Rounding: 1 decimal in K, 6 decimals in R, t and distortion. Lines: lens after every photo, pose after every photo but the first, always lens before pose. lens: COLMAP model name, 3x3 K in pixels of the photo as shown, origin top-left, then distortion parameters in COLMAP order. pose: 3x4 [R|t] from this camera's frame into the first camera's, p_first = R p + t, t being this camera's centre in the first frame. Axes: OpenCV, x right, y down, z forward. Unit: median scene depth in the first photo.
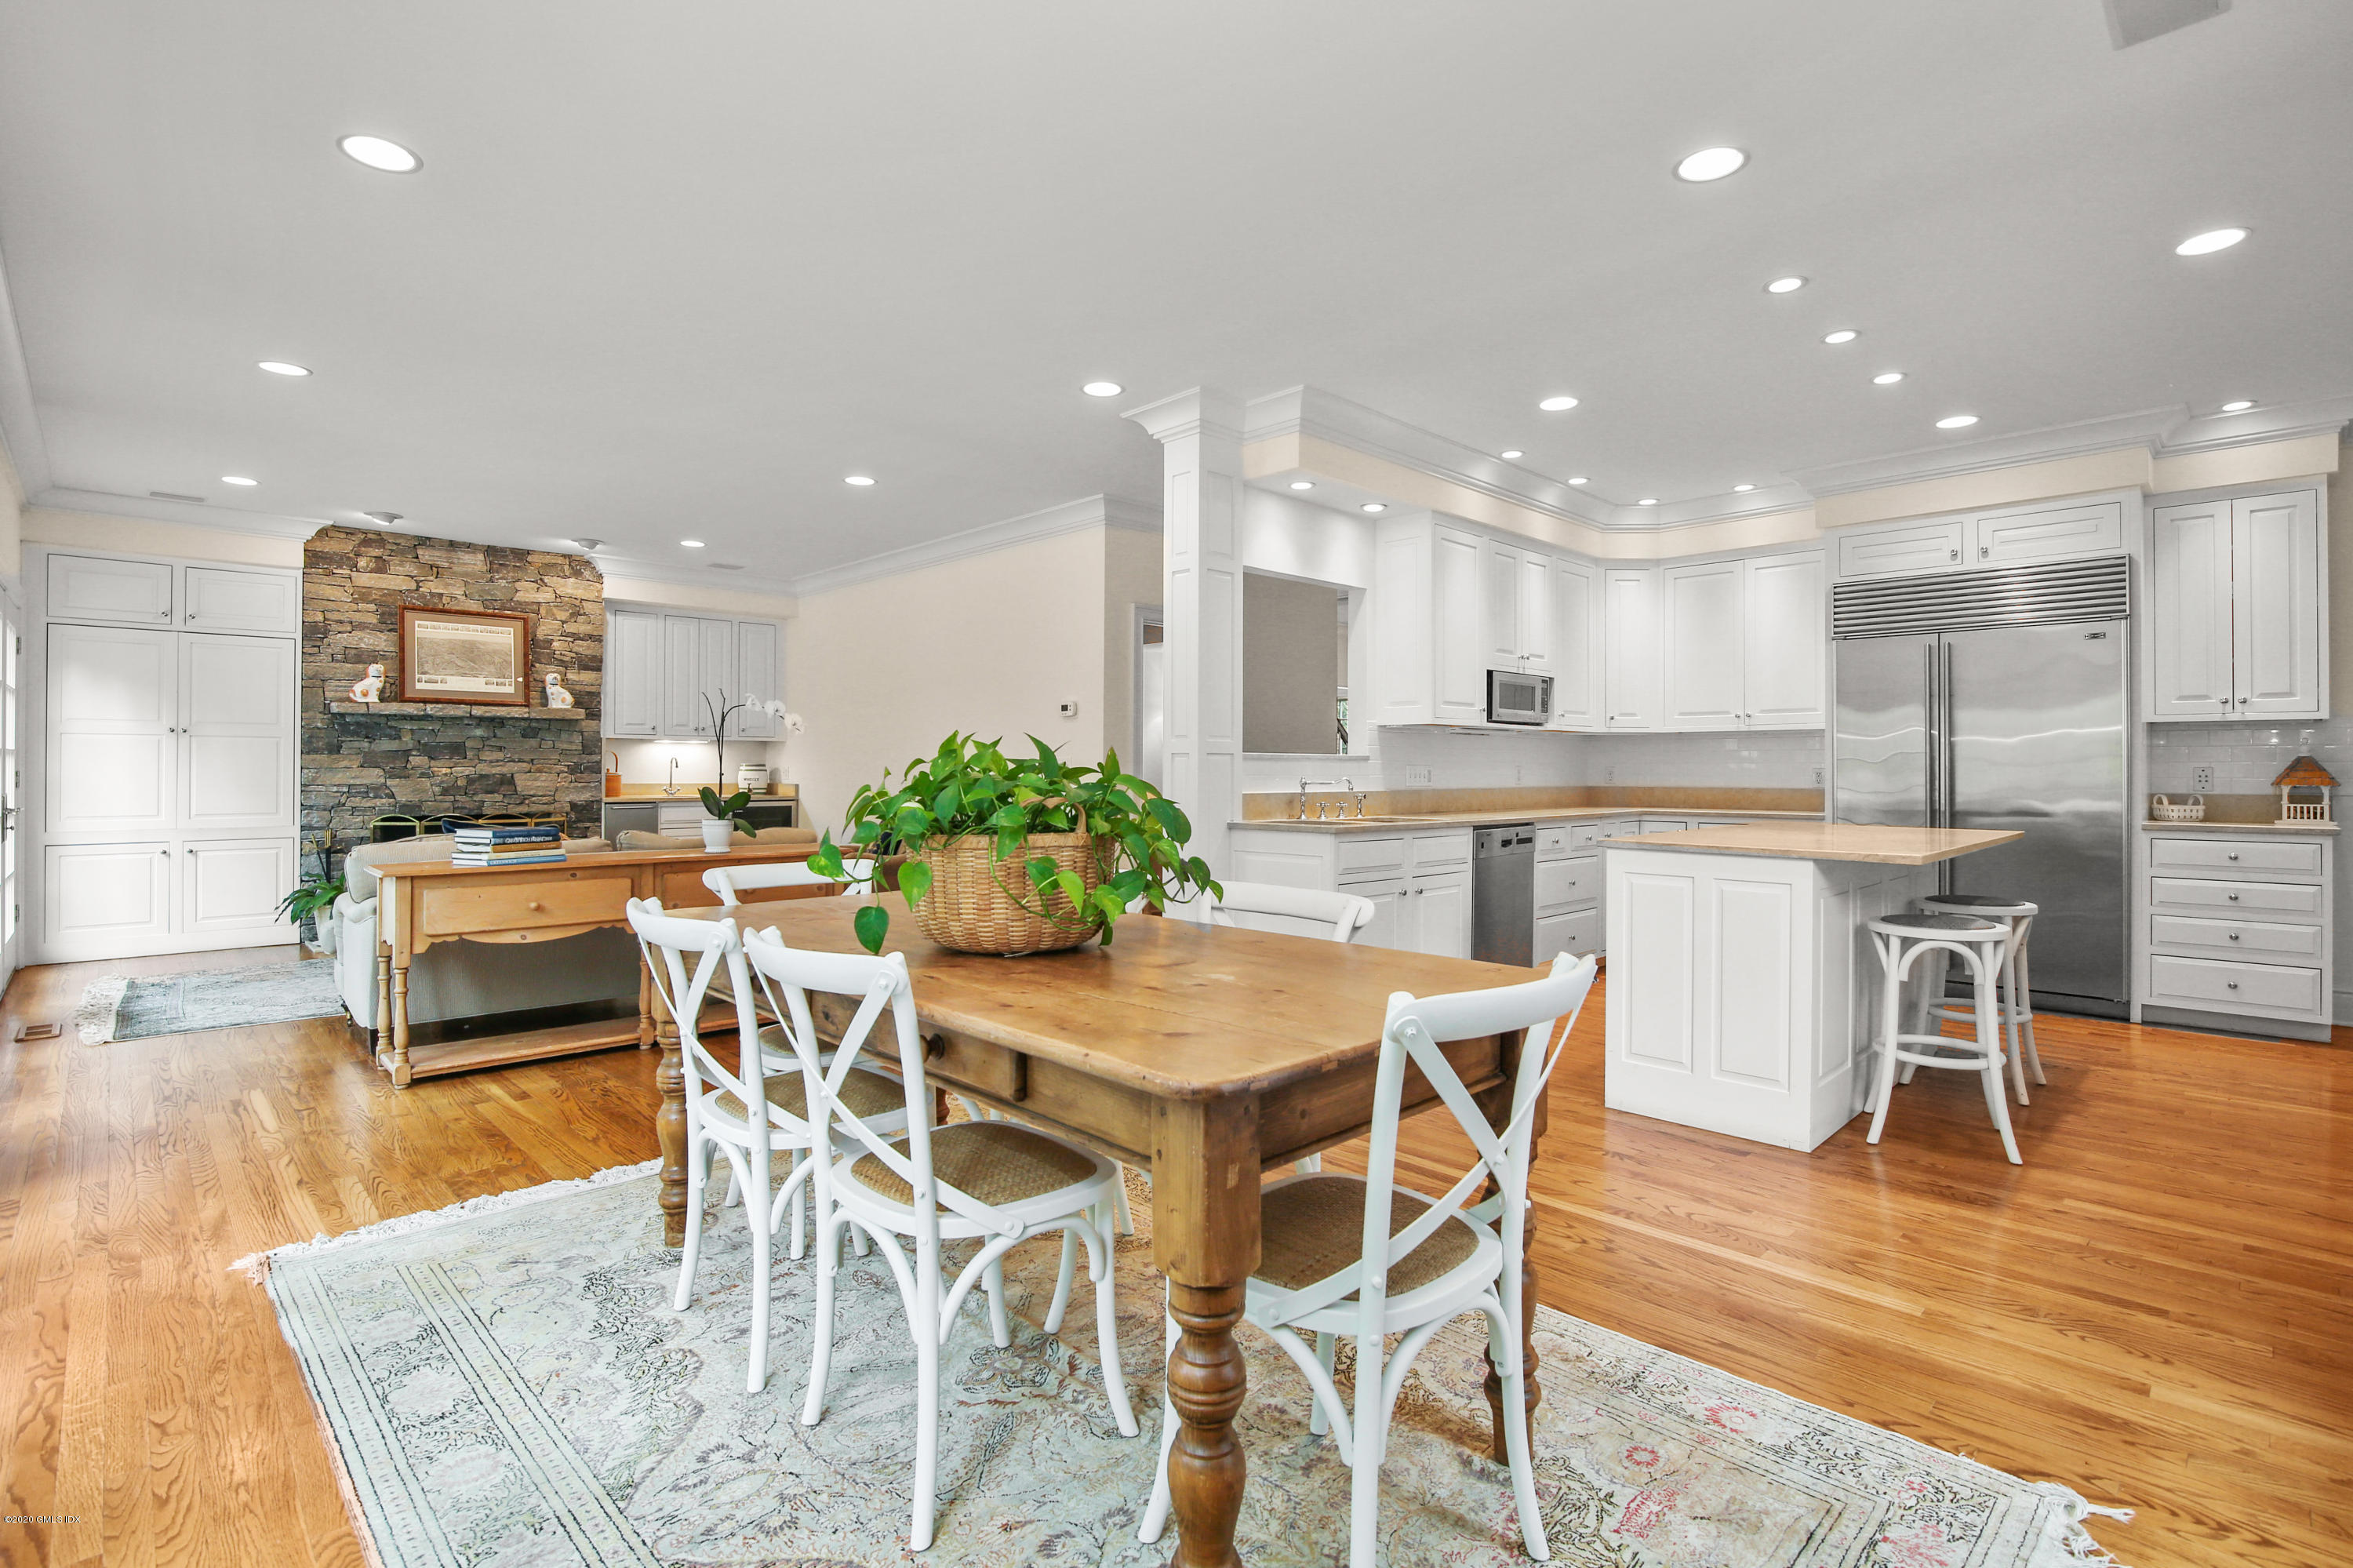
lens RADIAL K [[1108.0, 0, 1176.9], [0, 1108.0, 761.6], [0, 0, 1]] dist [-0.012288, 0.000554]
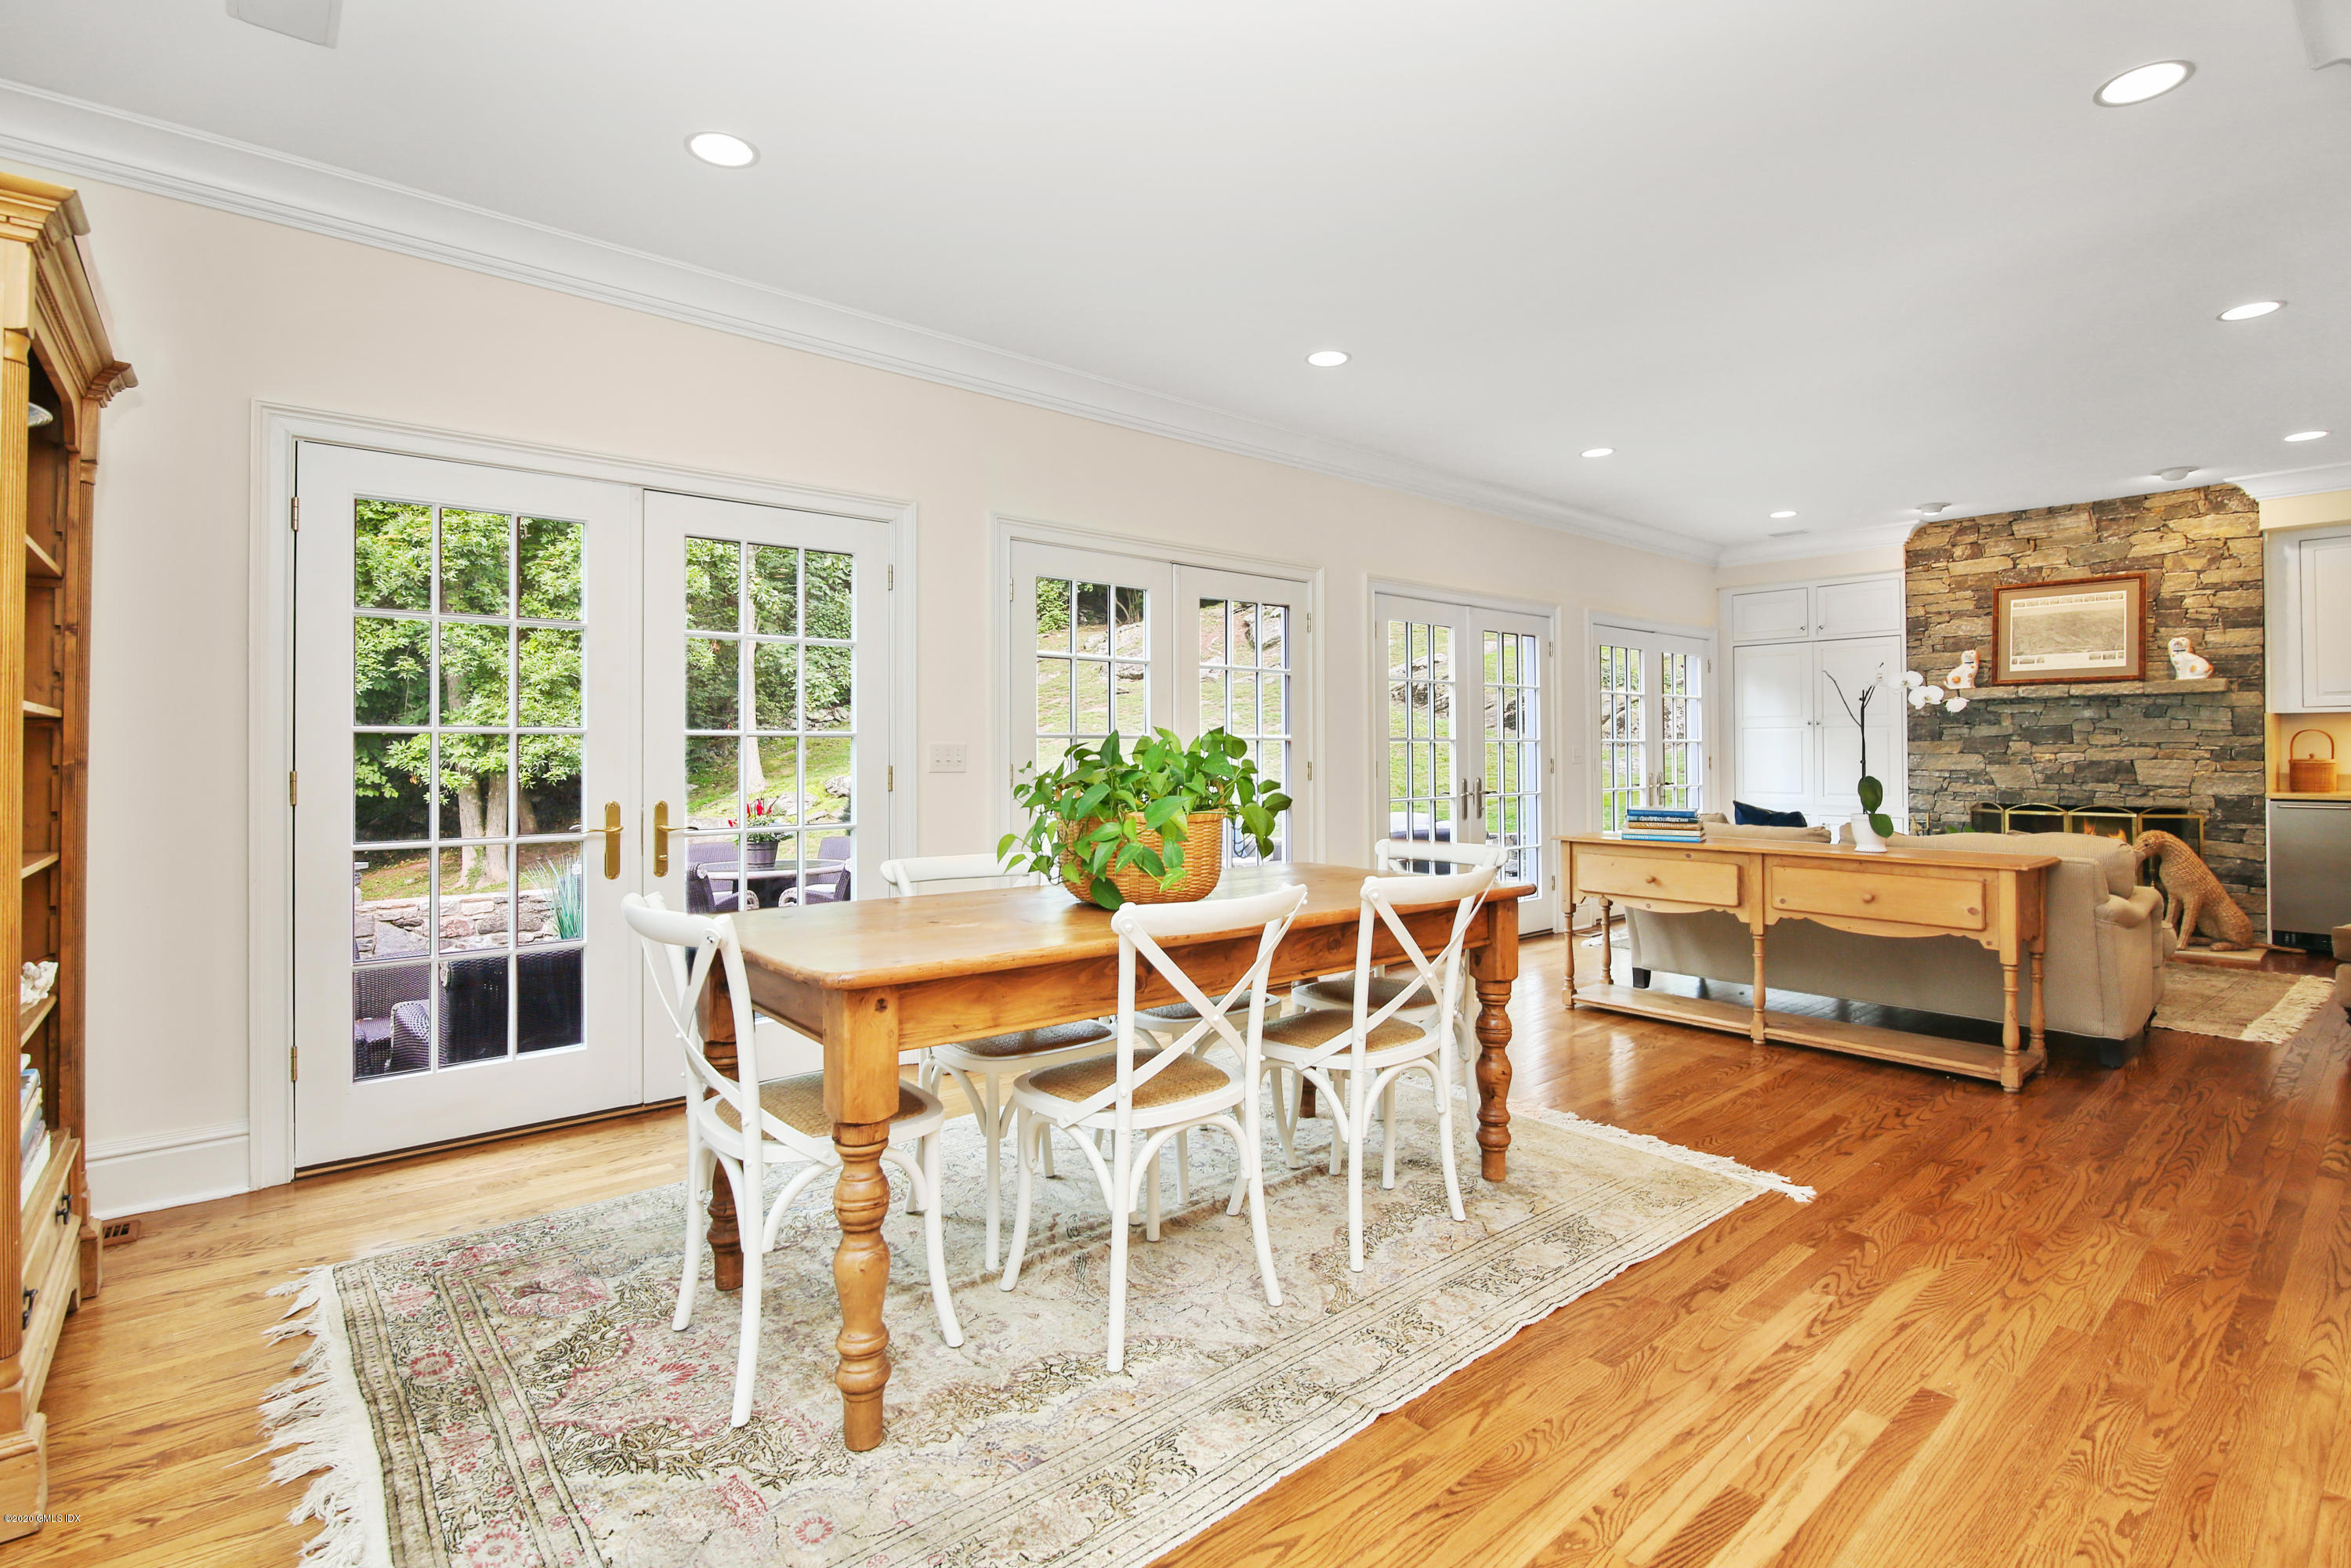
lens RADIAL K [[1122.2, 0, 1168.4], [0, 1122.2, 737.9], [0, 0, 1]] dist [-0.013720, 0.000308]
pose [[-0.056738, -0.016097, -0.998259, 0.314085], [0.007997, 0.999831, -0.016577, 0.002087], [0.998357, -0.008924, -0.056600, 0.317627]]
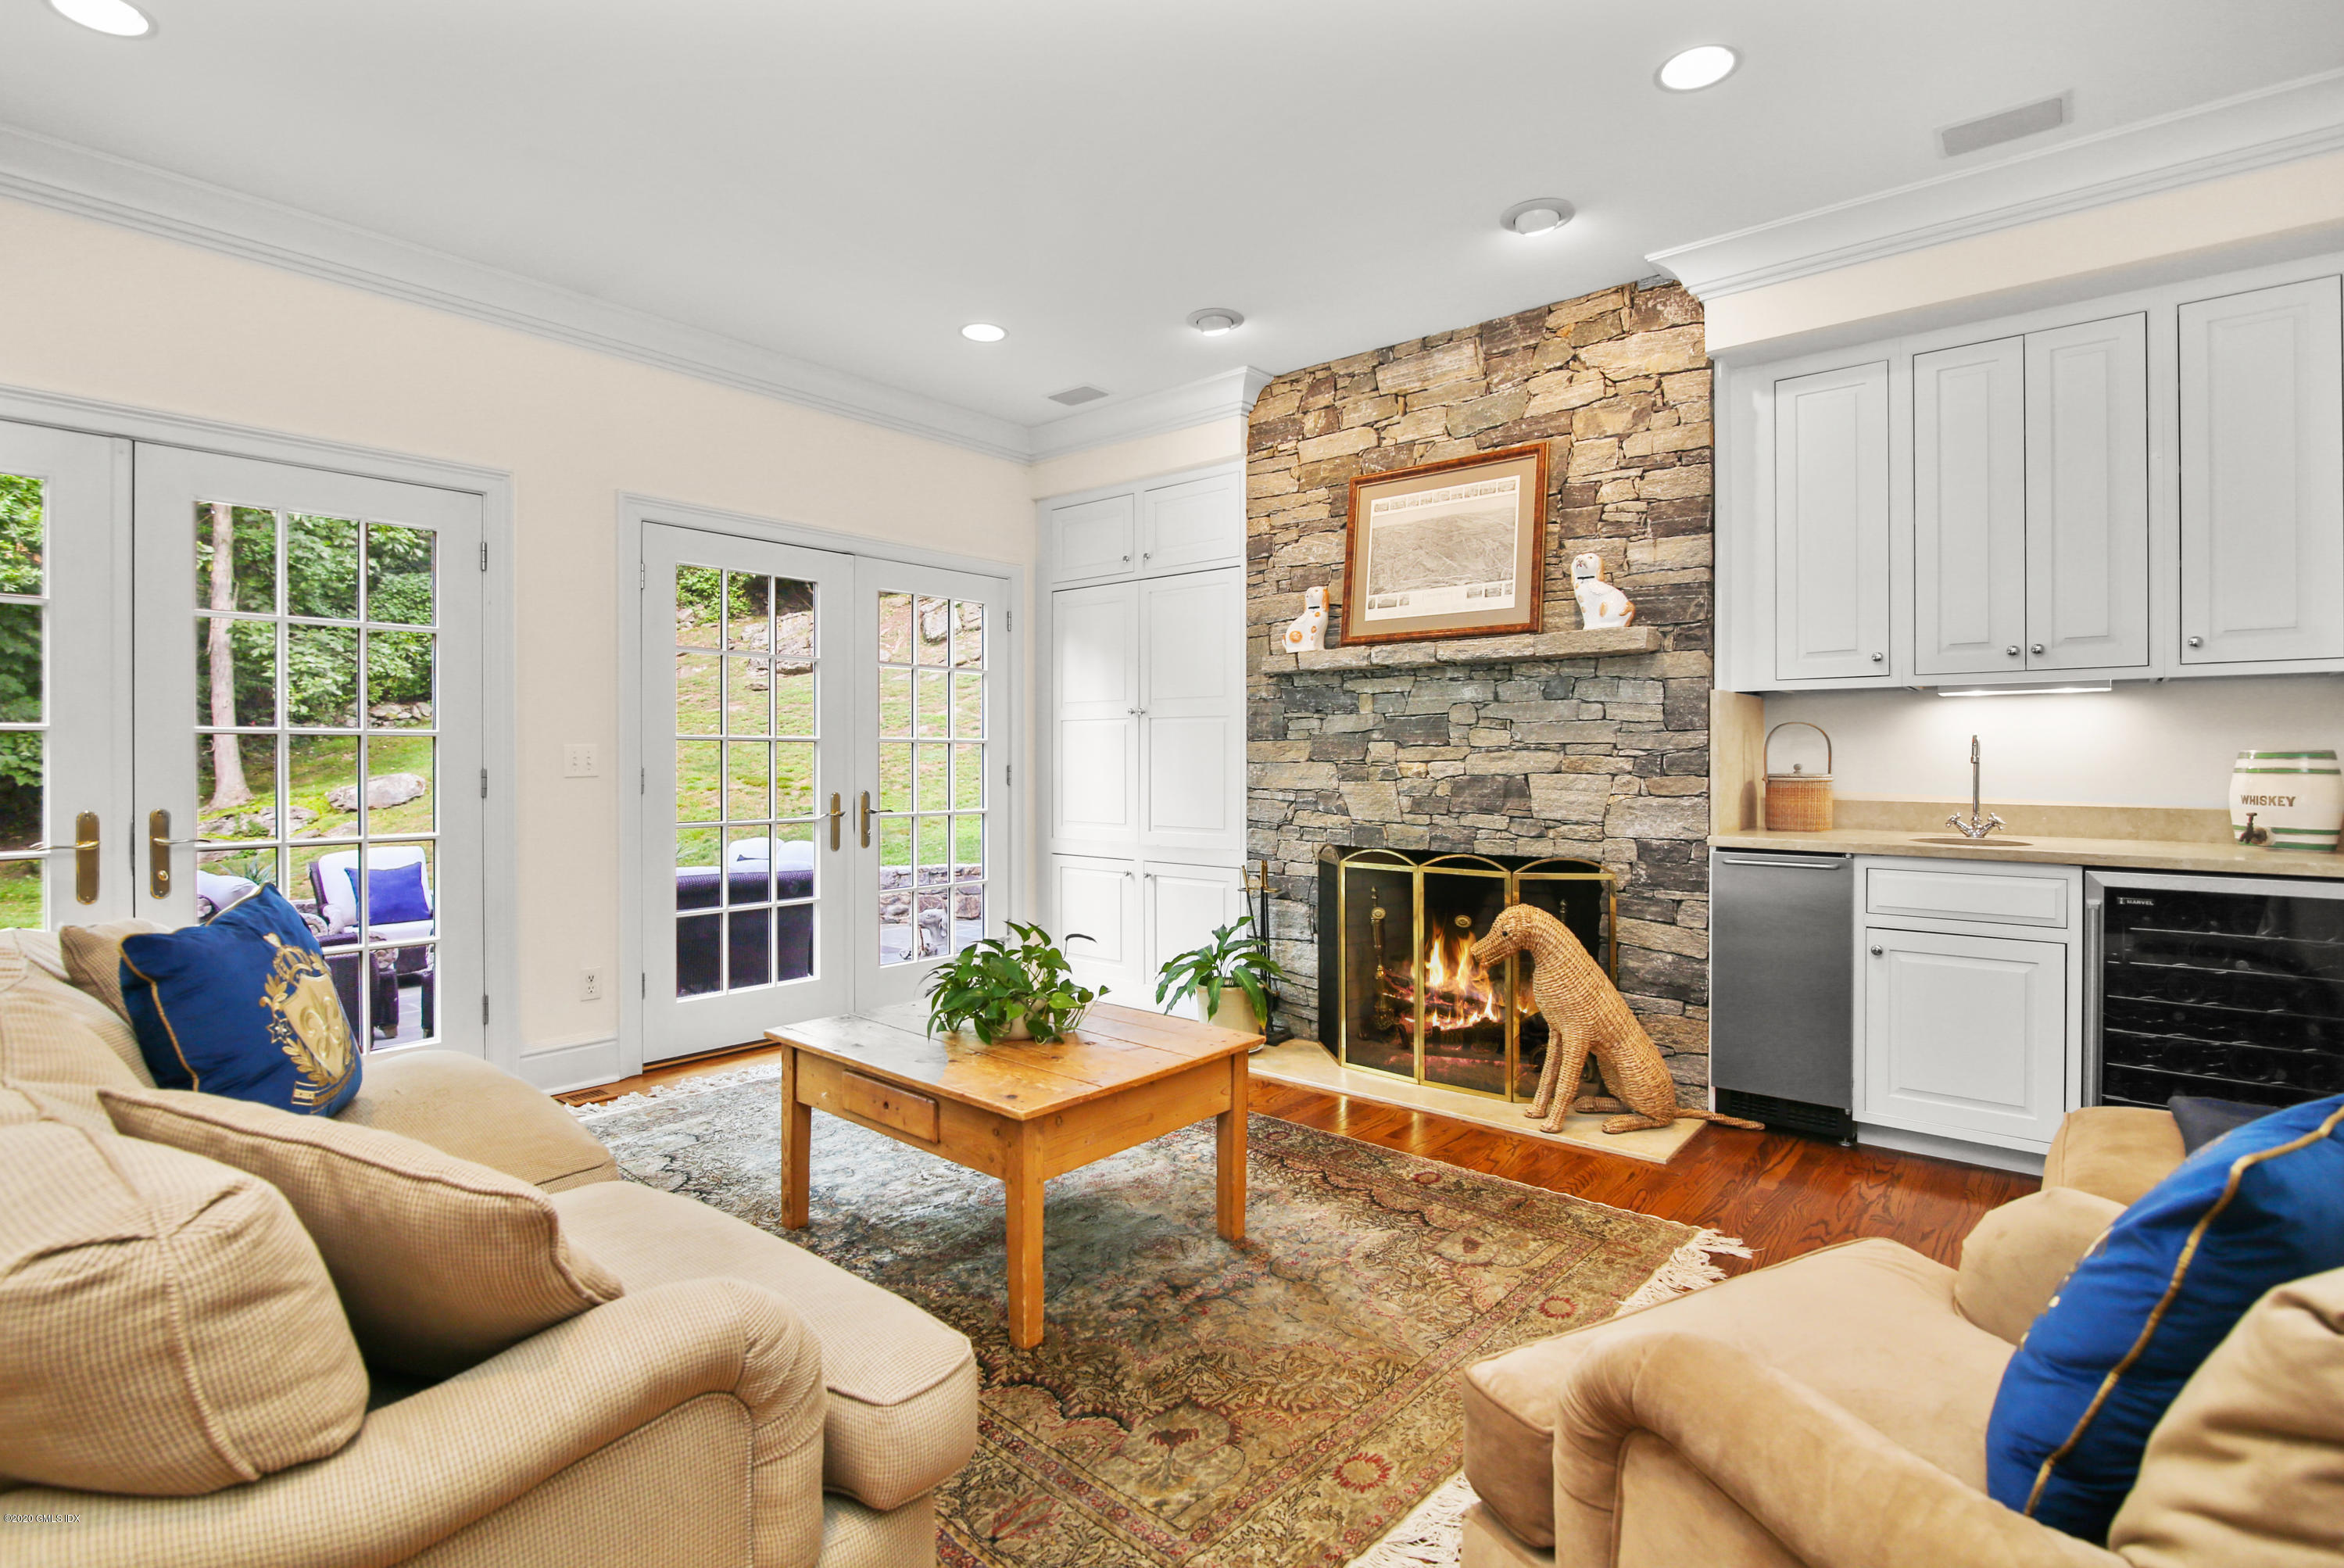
lens RADIAL K [[1103.8, 0, 1172.4], [0, 1103.8, 761.7], [0, 0, 1]] dist [-0.012288, 0.000554]
pose [[0.108371, -0.001003, -0.994110, -0.141906], [0.004565, 0.999989, -0.000511, 0.005122], [0.994100, -0.004483, 0.108375, 0.829716]]
